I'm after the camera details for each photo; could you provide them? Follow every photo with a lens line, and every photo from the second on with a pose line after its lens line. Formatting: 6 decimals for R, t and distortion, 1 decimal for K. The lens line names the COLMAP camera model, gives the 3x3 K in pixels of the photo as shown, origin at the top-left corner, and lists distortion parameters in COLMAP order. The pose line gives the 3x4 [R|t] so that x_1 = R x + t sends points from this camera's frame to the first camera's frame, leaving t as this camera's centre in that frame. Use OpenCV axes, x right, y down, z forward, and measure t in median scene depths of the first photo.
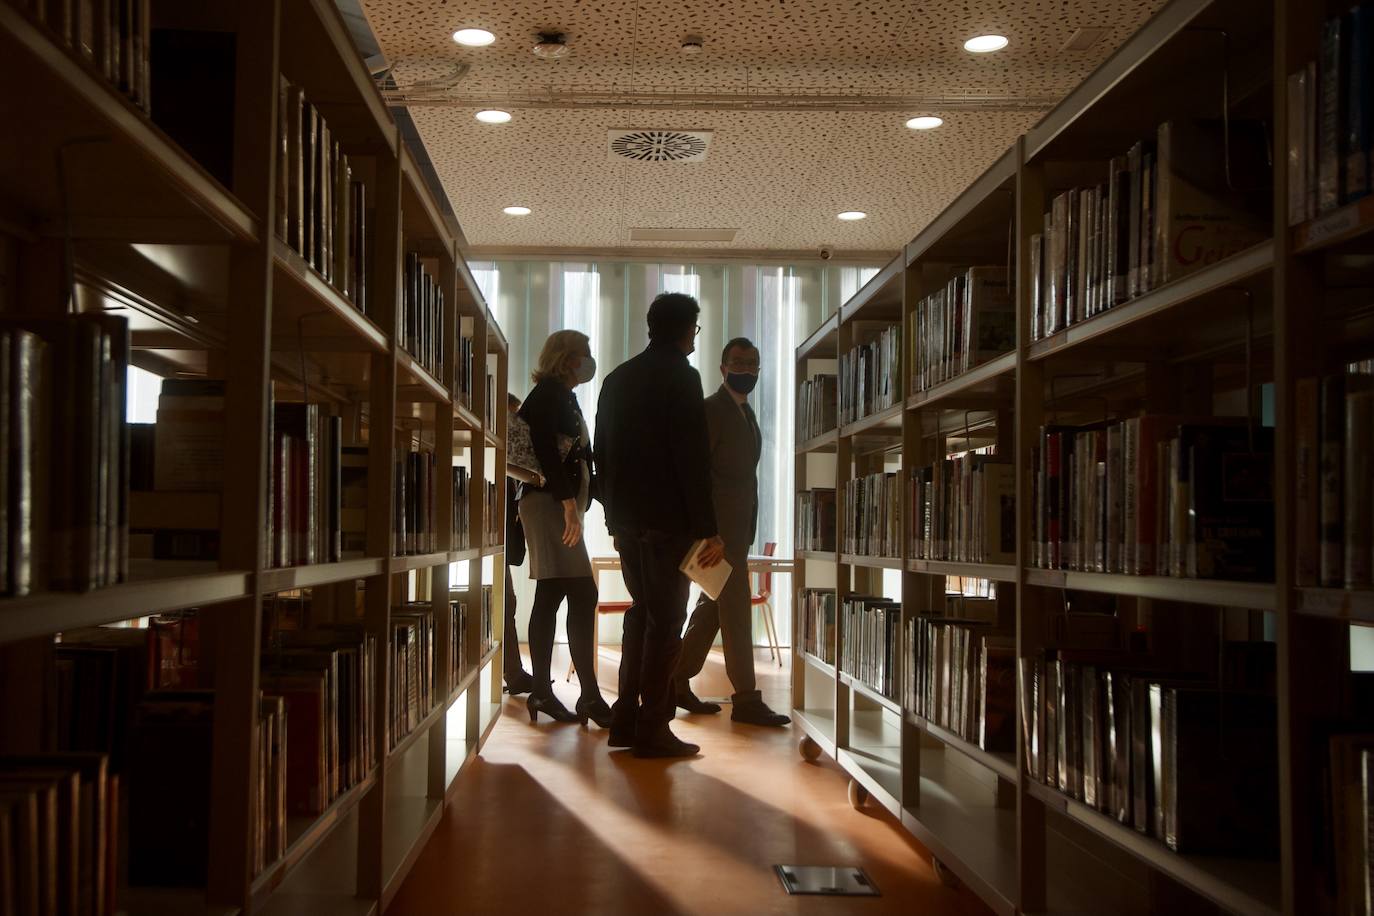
lens RADIAL K [[1155.7, 0, 687.0], [0, 1155.7, 458.0], [0, 0, 1]] dist [0.002824, 0.003791]
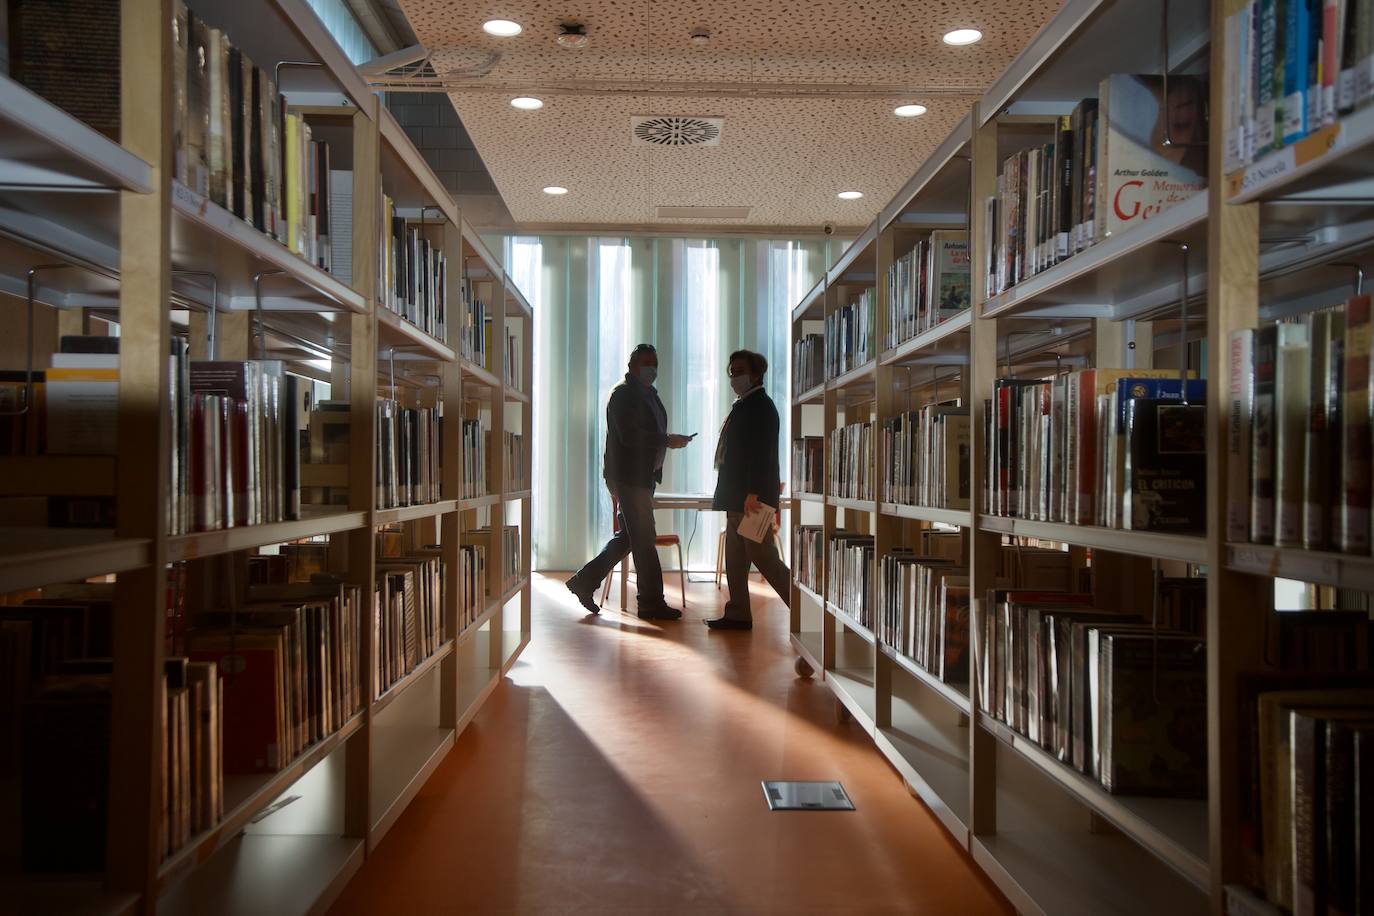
lens RADIAL K [[1155.7, 0, 687.0], [0, 1155.7, 458.0], [0, 0, 1]] dist [0.002824, 0.003791]
pose [[0.998877, -0.009108, 0.046503, -0.062577], [0.007339, 0.999248, 0.038063, 0.003898], [-0.046815, -0.037679, 0.998193, -0.118258]]
